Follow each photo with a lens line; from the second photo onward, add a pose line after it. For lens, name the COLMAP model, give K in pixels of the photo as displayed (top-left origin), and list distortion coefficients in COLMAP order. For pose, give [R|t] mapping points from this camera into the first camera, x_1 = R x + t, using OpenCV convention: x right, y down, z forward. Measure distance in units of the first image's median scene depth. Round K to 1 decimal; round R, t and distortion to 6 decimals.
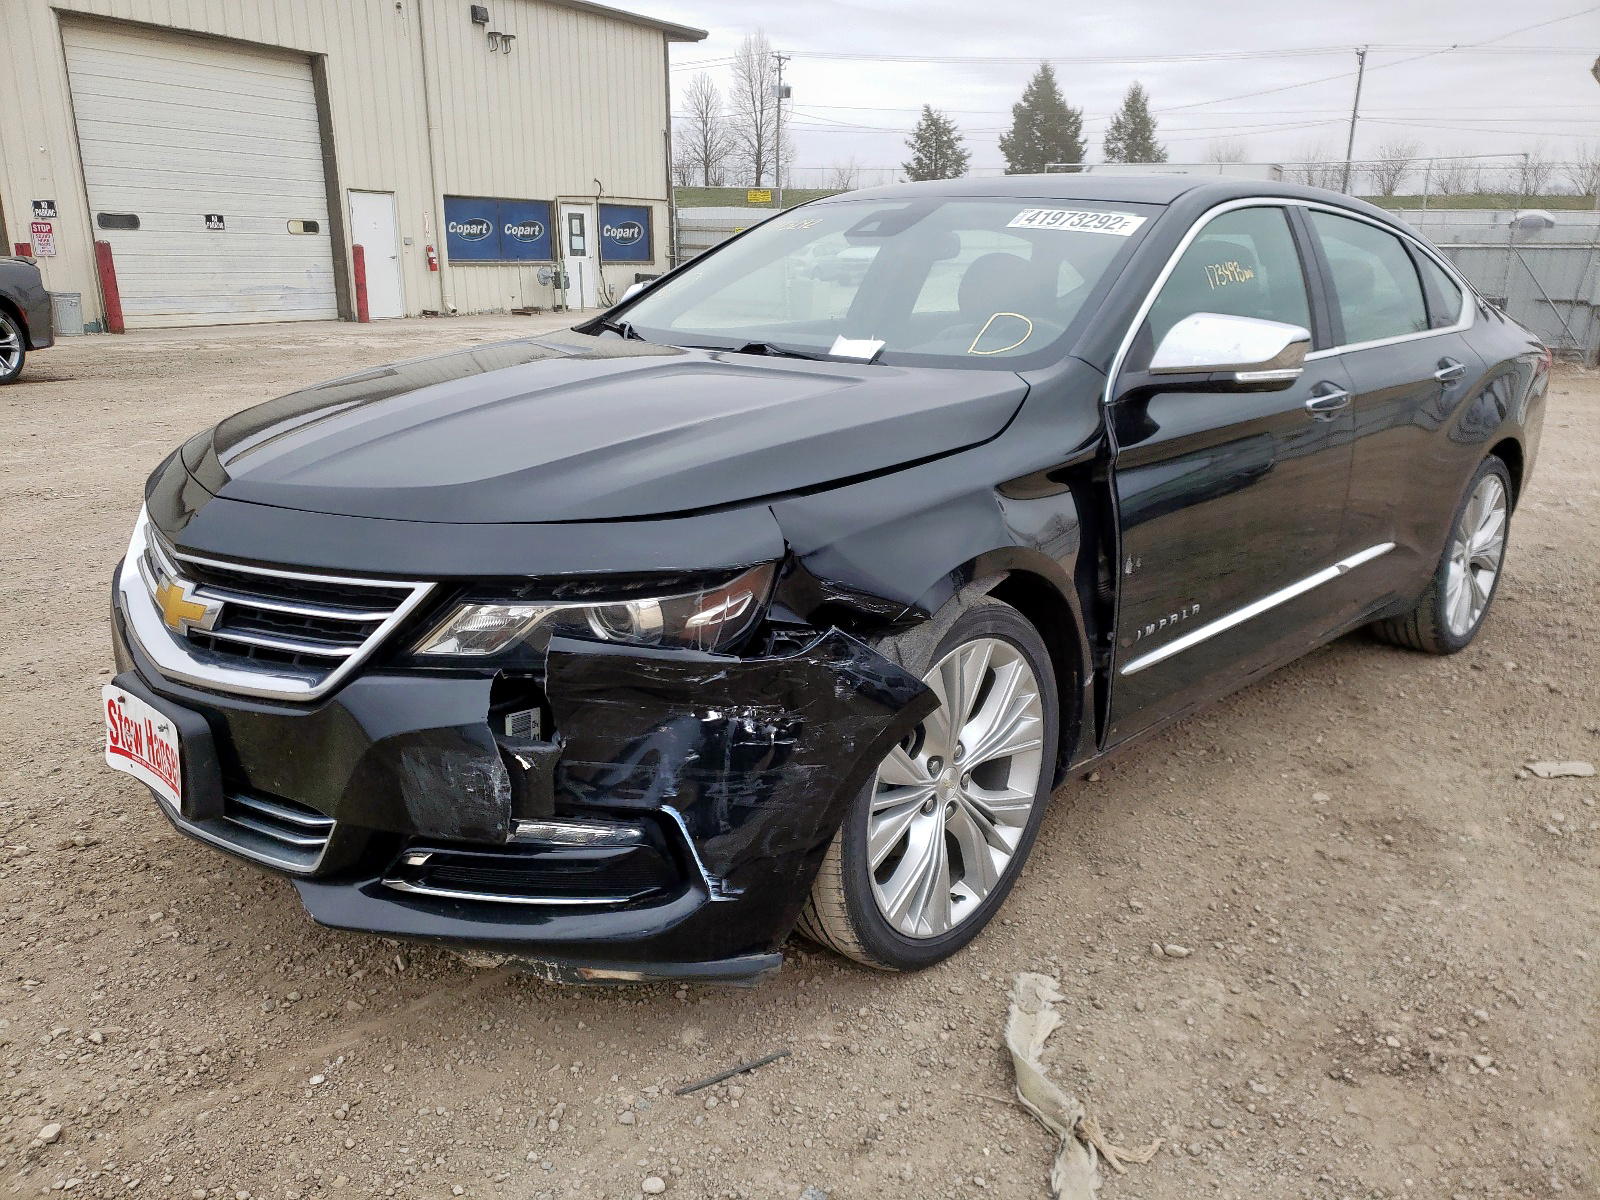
lens RADIAL K [[1214.3, 0, 850.3], [0, 1214.3, 601.2], [0, 0, 1]] dist [0.010361, 0.012883]
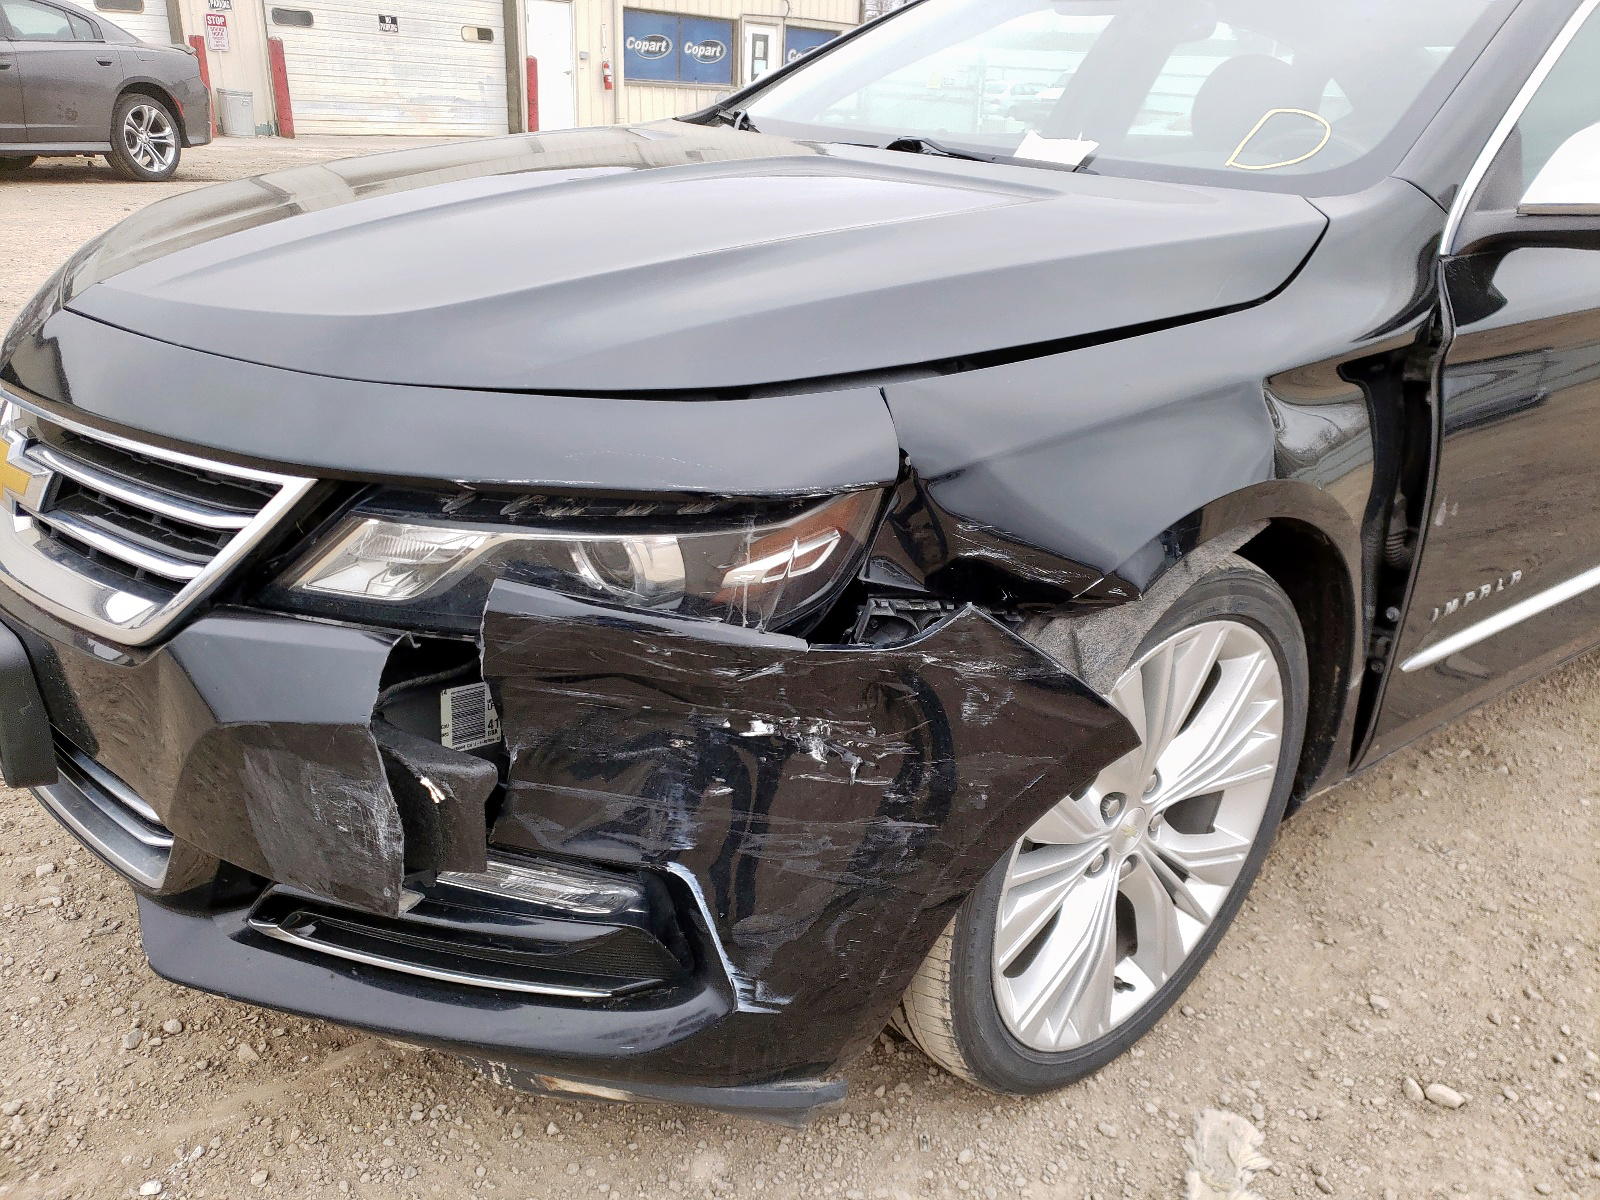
lens RADIAL K [[1214.3, 0, 850.3], [0, 1214.3, 601.2], [0, 0, 1]] dist [0.010361, 0.012883]
pose [[0.987749, 0.097670, -0.121709, -0.000160], [-0.083120, 0.989364, 0.119374, -0.041356], [0.132074, -0.107795, 0.985361, 0.370346]]
